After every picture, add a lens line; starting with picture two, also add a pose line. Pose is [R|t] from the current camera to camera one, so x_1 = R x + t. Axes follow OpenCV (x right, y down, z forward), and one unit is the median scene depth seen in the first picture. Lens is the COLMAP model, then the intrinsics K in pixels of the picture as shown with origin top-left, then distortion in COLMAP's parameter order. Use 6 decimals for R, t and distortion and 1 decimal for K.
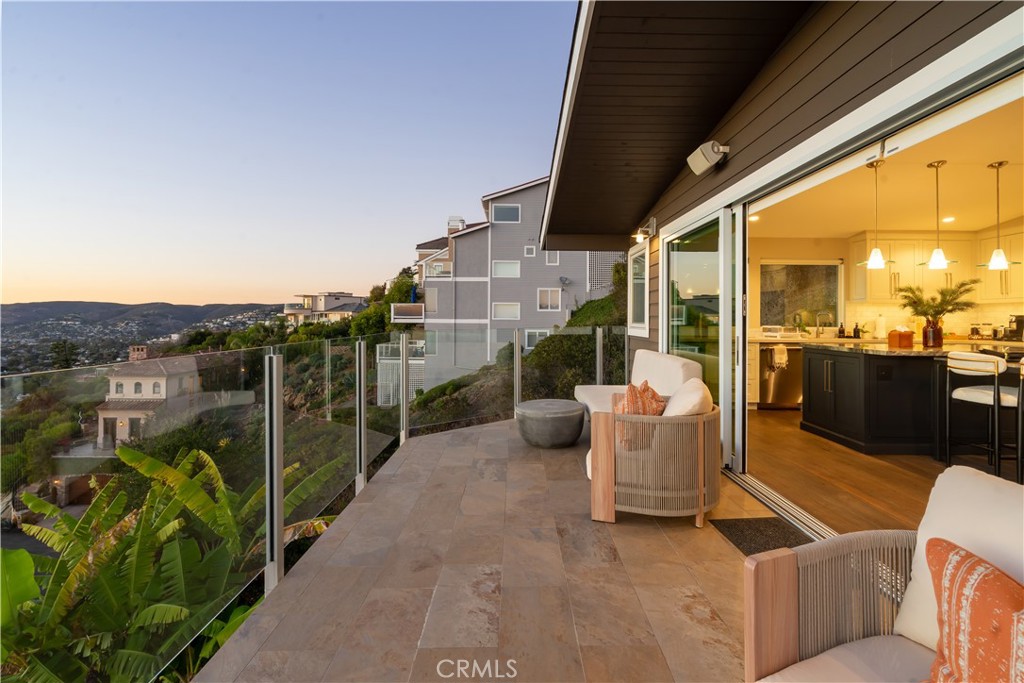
lens RADIAL K [[473.6, 0, 513.9], [0, 473.6, 314.3], [0, 0, 1]] dist [-0.001801, 0.001847]
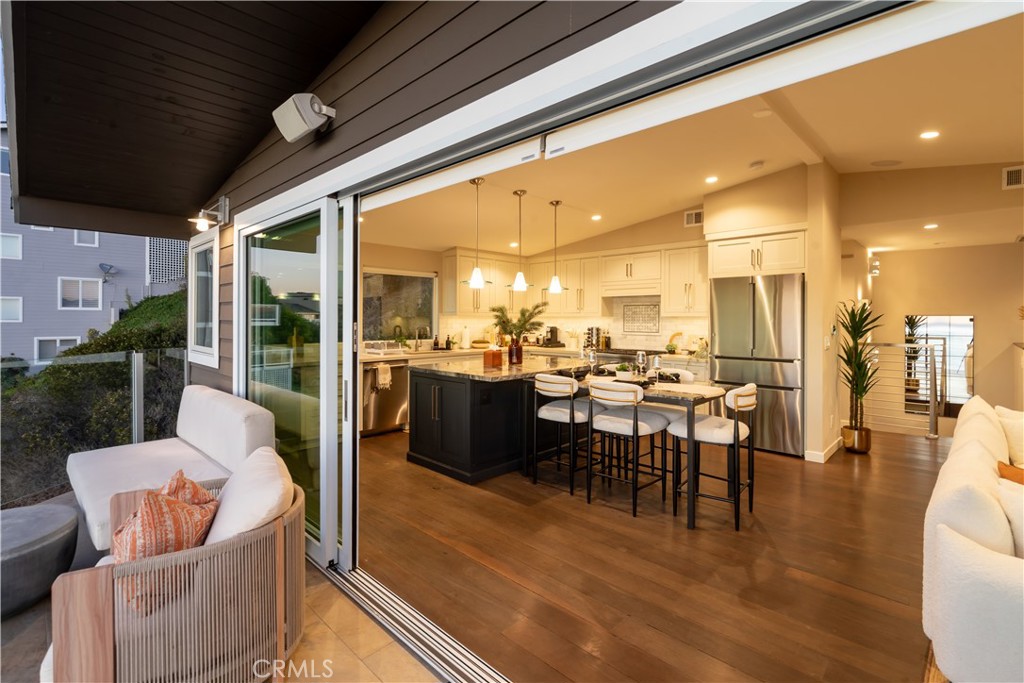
lens RADIAL K [[473.6, 0, 507.3], [0, 473.6, 317.5], [0, 0, 1]] dist [-0.001801, 0.001847]
pose [[0.699769, -0.004070, 0.714357, 0.094239], [-0.005355, 0.999926, 0.010943, -0.040627], [-0.714349, -0.011483, 0.699696, 0.232621]]
